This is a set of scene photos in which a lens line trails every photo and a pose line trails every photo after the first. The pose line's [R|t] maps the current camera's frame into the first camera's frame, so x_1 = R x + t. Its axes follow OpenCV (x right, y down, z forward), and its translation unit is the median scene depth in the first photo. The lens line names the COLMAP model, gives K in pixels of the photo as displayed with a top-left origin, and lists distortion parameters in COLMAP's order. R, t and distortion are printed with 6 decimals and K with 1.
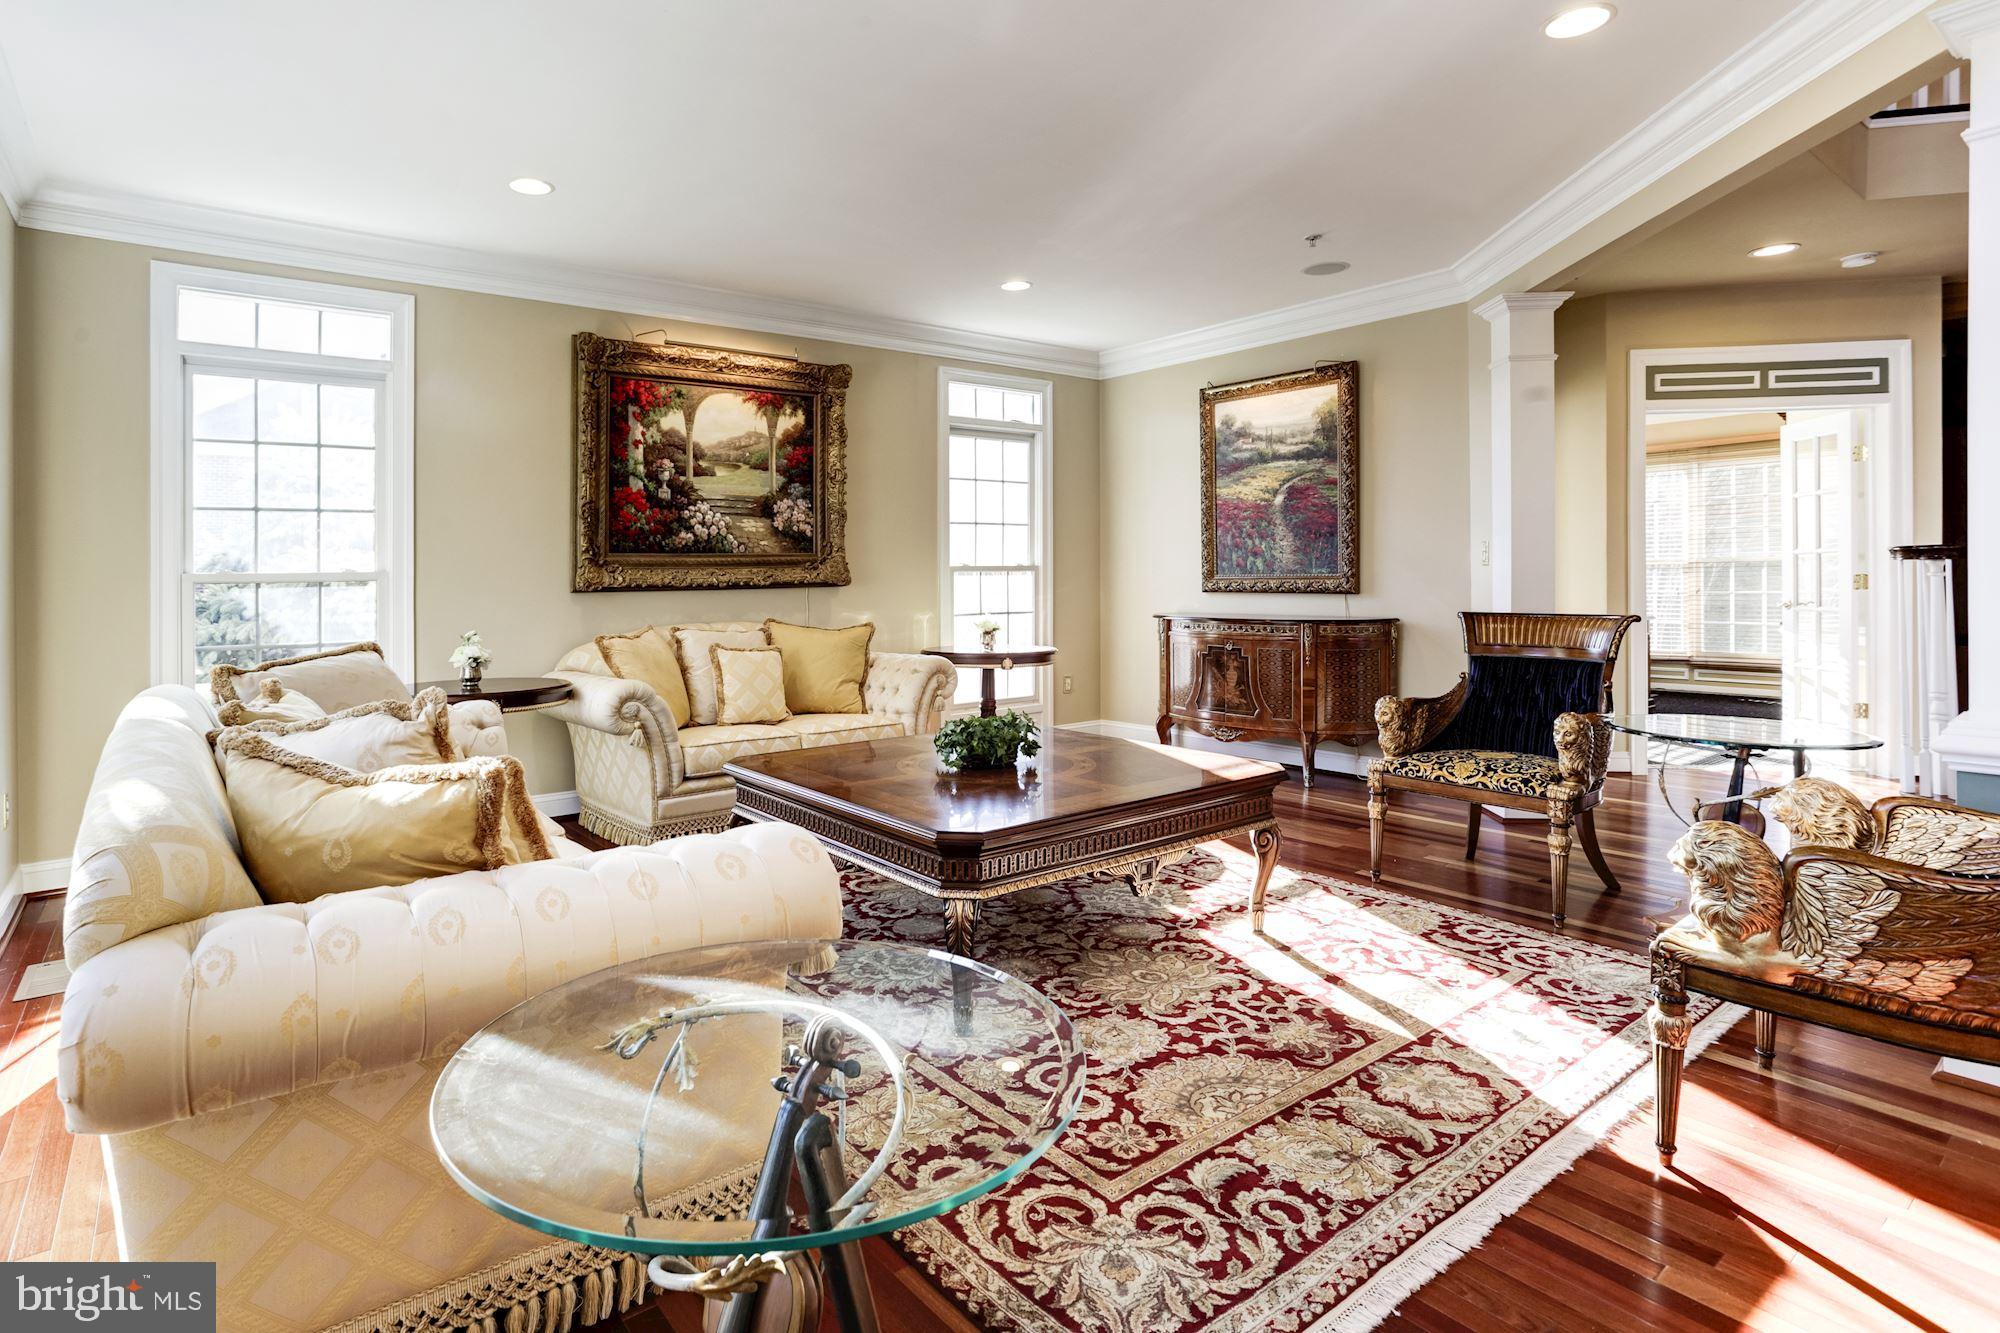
lens RADIAL K [[988.6, 0, 935.3], [0, 988.6, 569.2], [0, 0, 1]] dist [-0.057046, 0.056047]
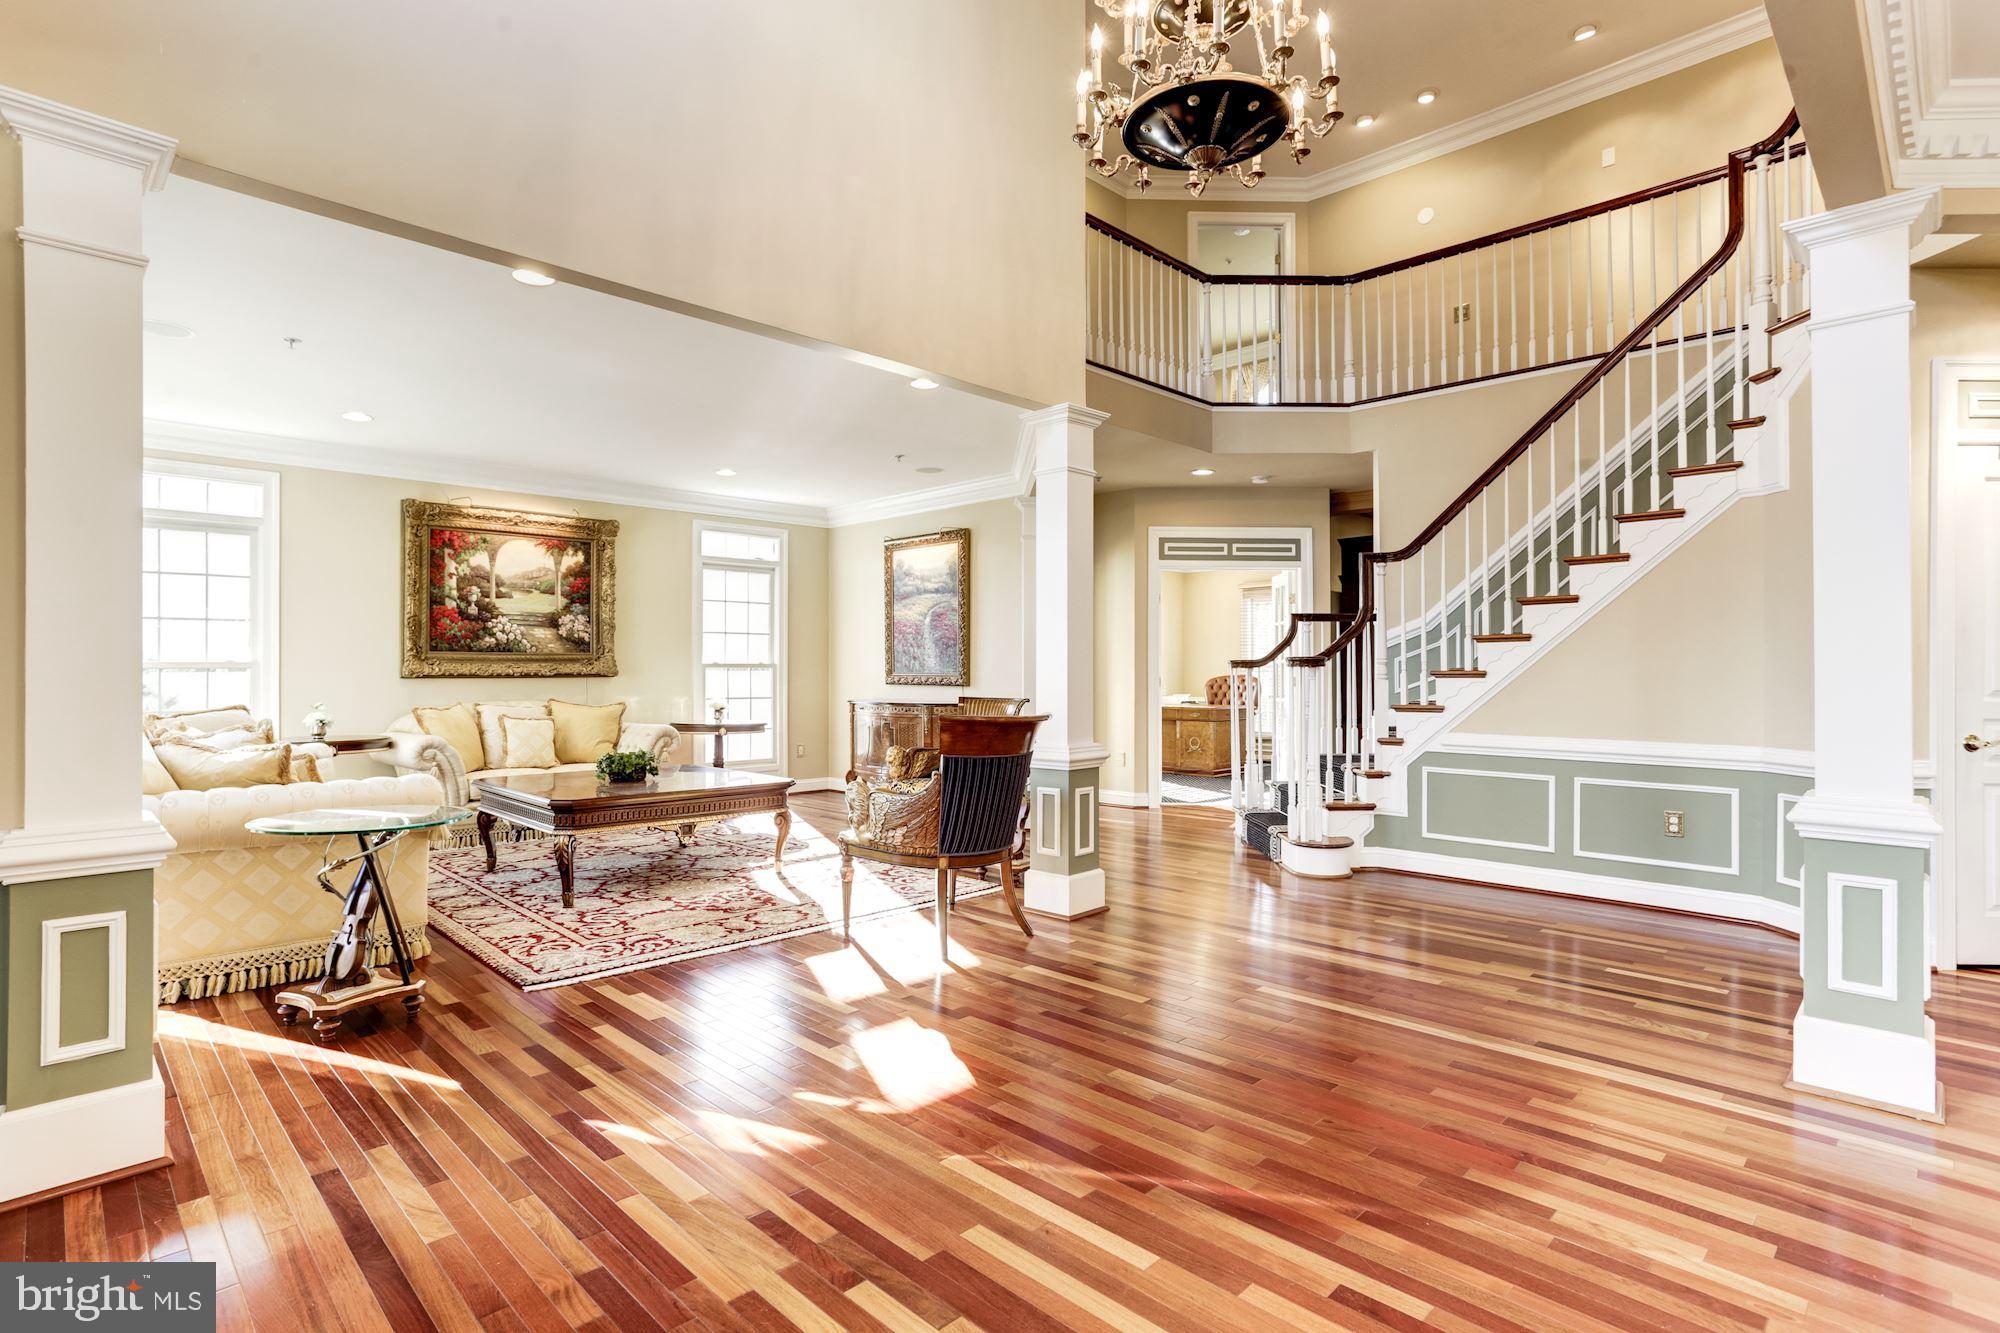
lens RADIAL K [[948.5, 0, 958.5], [0, 948.5, 679.4], [0, 0, 1]] dist [-0.001414, 0.000939]
pose [[0.994187, 0.012655, 0.106920, 0.268250], [-0.014295, 0.999791, 0.014588, -0.006164], [-0.106714, -0.016032, 0.994161, -0.428288]]
